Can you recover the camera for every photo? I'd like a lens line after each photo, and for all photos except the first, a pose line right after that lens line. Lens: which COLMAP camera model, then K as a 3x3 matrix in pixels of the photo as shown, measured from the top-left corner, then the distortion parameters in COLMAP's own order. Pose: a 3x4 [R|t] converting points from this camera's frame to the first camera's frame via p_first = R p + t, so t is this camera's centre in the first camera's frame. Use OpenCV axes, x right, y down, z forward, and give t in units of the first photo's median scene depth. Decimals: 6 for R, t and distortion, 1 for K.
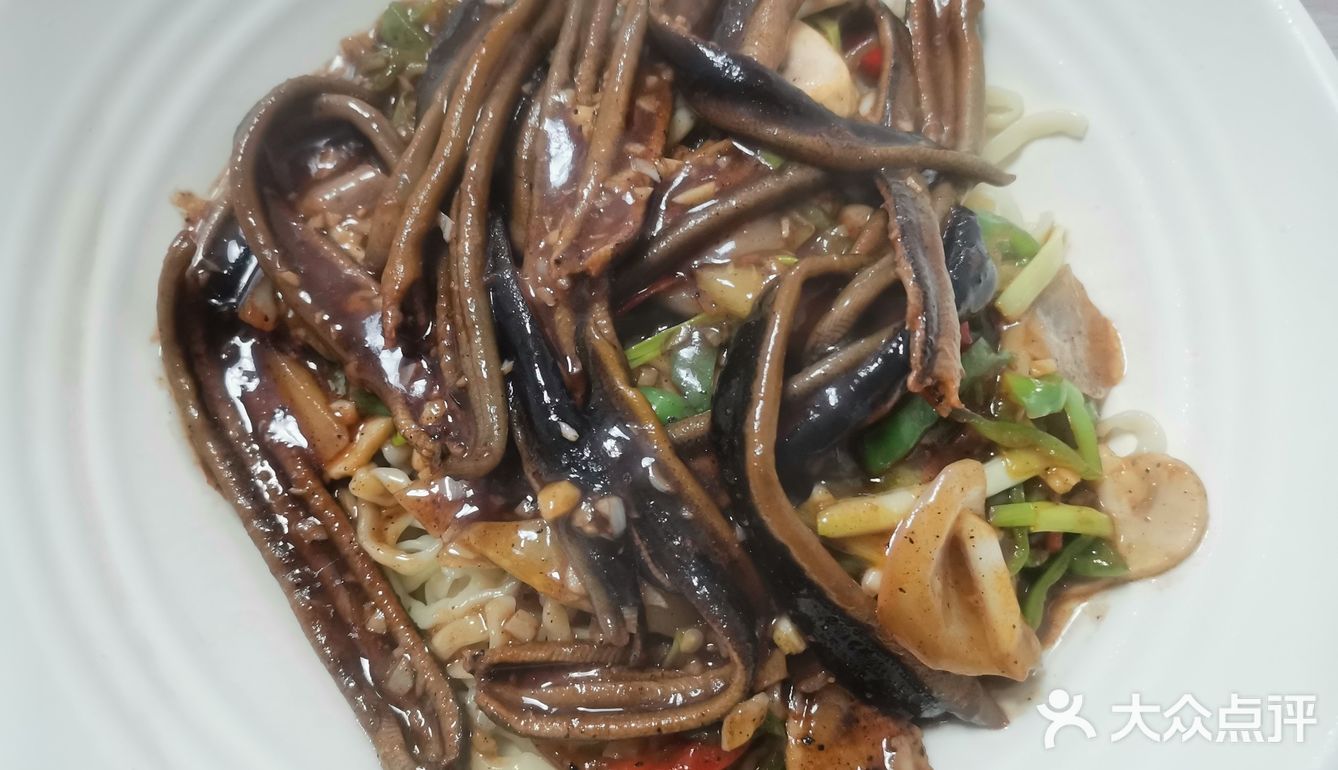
lens RADIAL K [[966.2, 0, 669.0], [0, 966.2, 385.0], [0, 0, 1]] dist [0.067987, -0.084879]
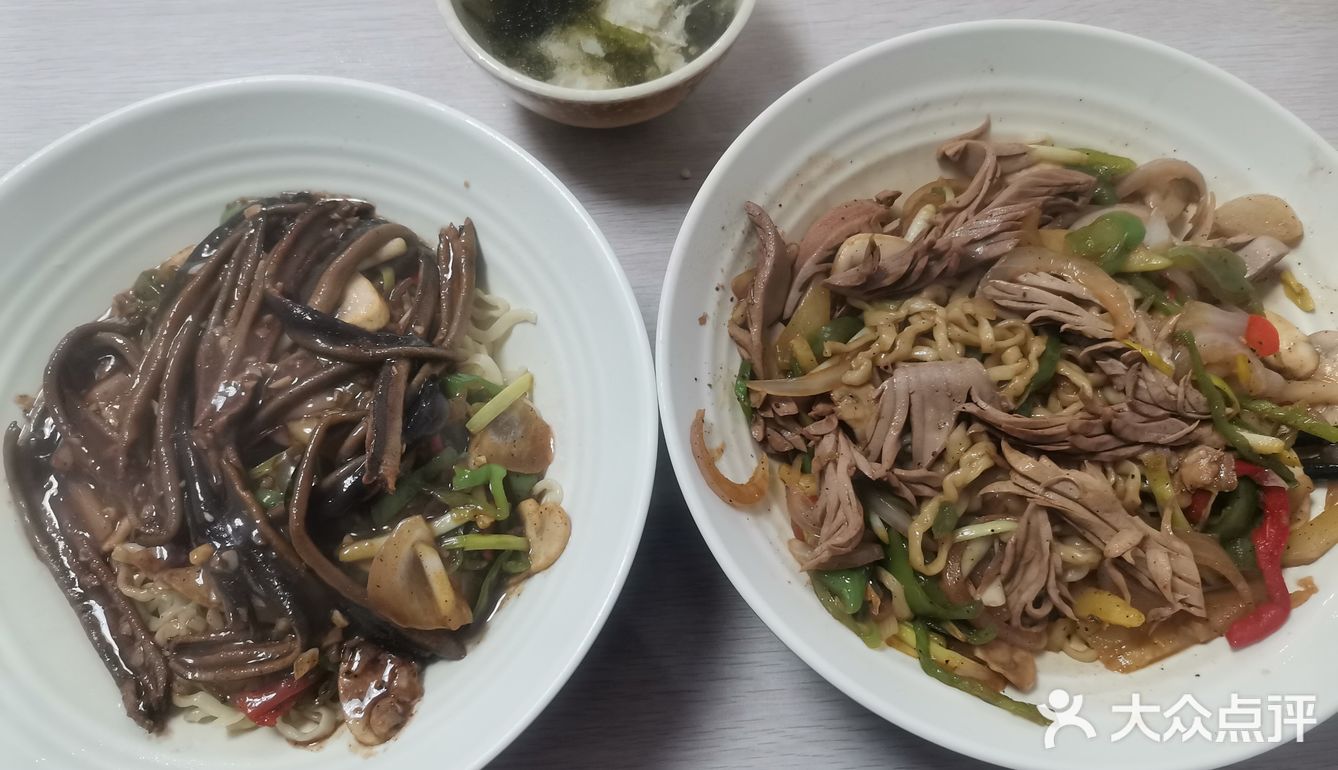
lens RADIAL K [[966.2, 0, 669.0], [0, 966.2, 385.0], [0, 0, 1]] dist [0.067987, -0.084879]
pose [[0.996796, -0.077206, -0.020890, 0.786078], [0.076063, 0.995804, -0.050878, -0.039316], [0.024730, 0.049126, 0.998486, -0.823564]]
